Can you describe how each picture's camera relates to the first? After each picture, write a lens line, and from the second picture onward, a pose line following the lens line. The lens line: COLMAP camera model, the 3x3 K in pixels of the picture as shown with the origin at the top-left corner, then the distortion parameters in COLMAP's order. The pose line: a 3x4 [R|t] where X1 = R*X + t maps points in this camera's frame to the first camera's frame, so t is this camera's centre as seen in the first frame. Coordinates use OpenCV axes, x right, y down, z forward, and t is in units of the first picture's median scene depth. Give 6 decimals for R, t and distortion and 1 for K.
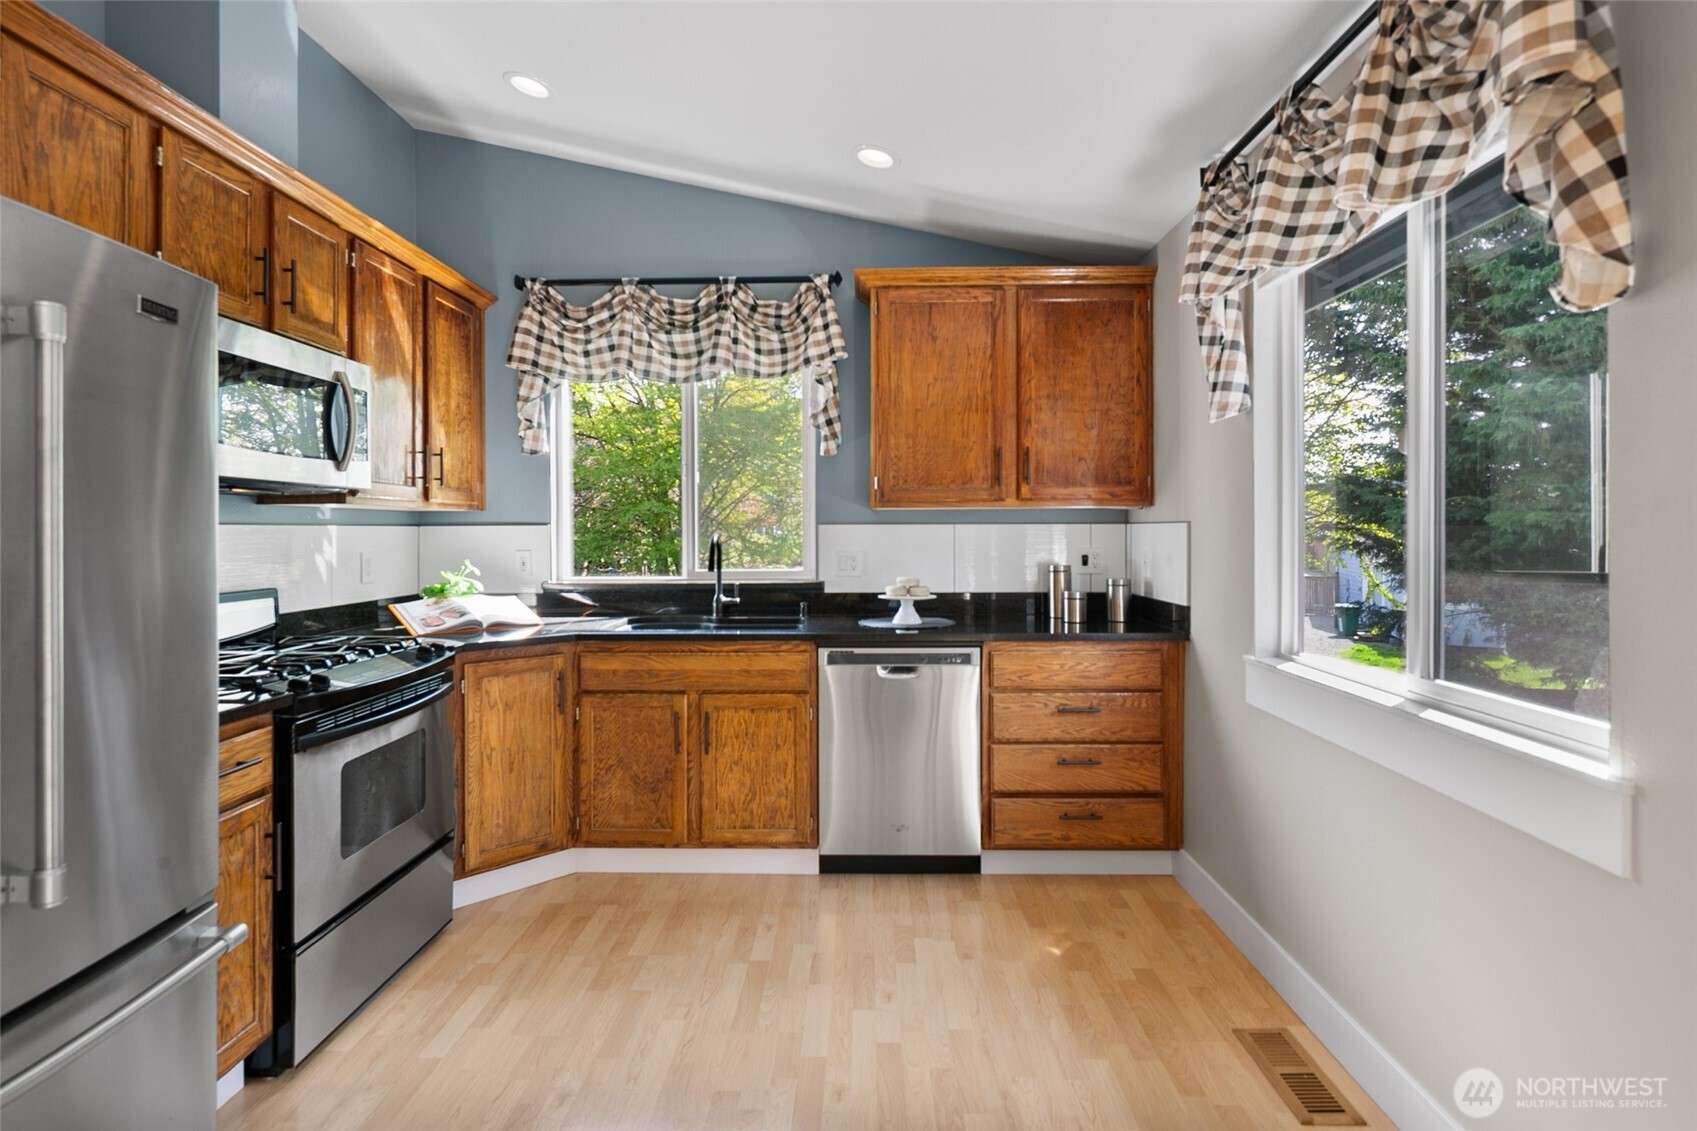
lens RADIAL K [[821.7, 0, 851.1], [0, 821.7, 531.0], [0, 0, 1]] dist [-0.000069, -0.000054]
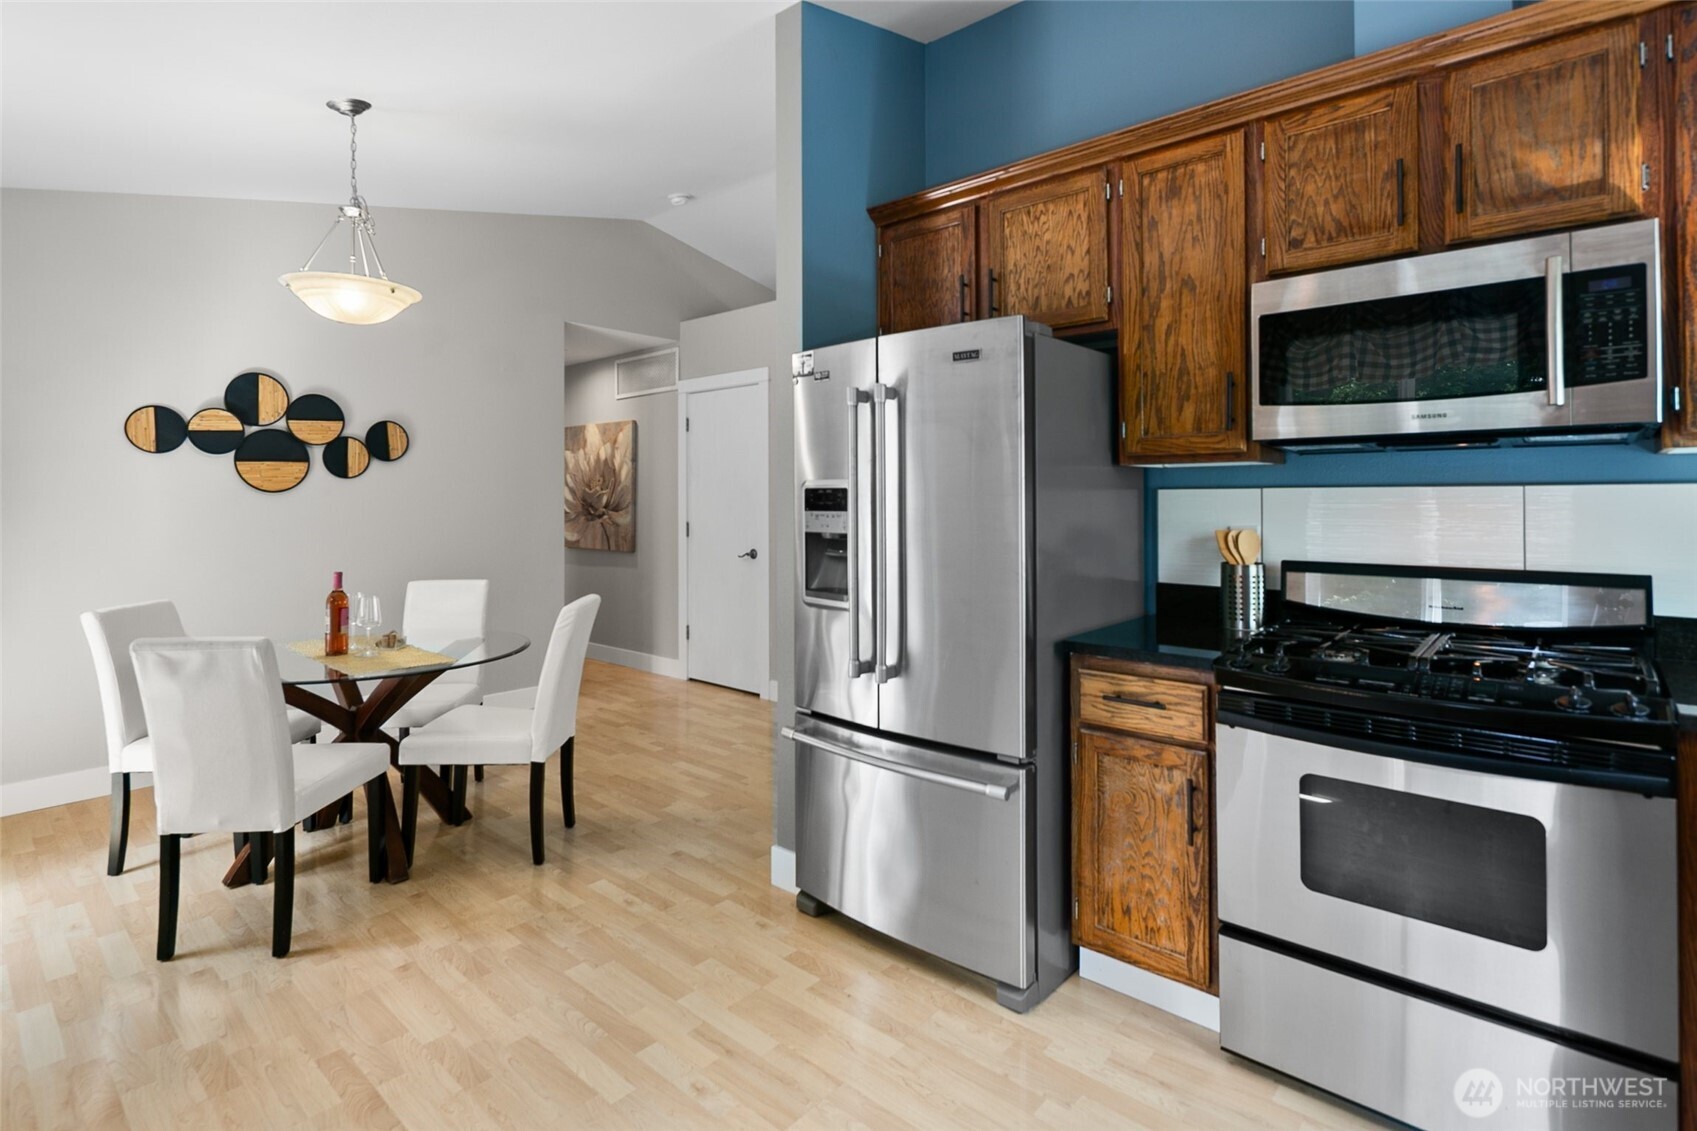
lens RADIAL K [[821.7, 0, 875.5], [0, 821.7, 495.7], [0, 0, 1]] dist [-0.000069, -0.000054]
pose [[-0.635115, 0.002193, -0.772414, 0.310255], [0.006708, 0.999974, -0.002677, 0.000418], [0.772388, -0.006882, -0.635114, 1.222941]]
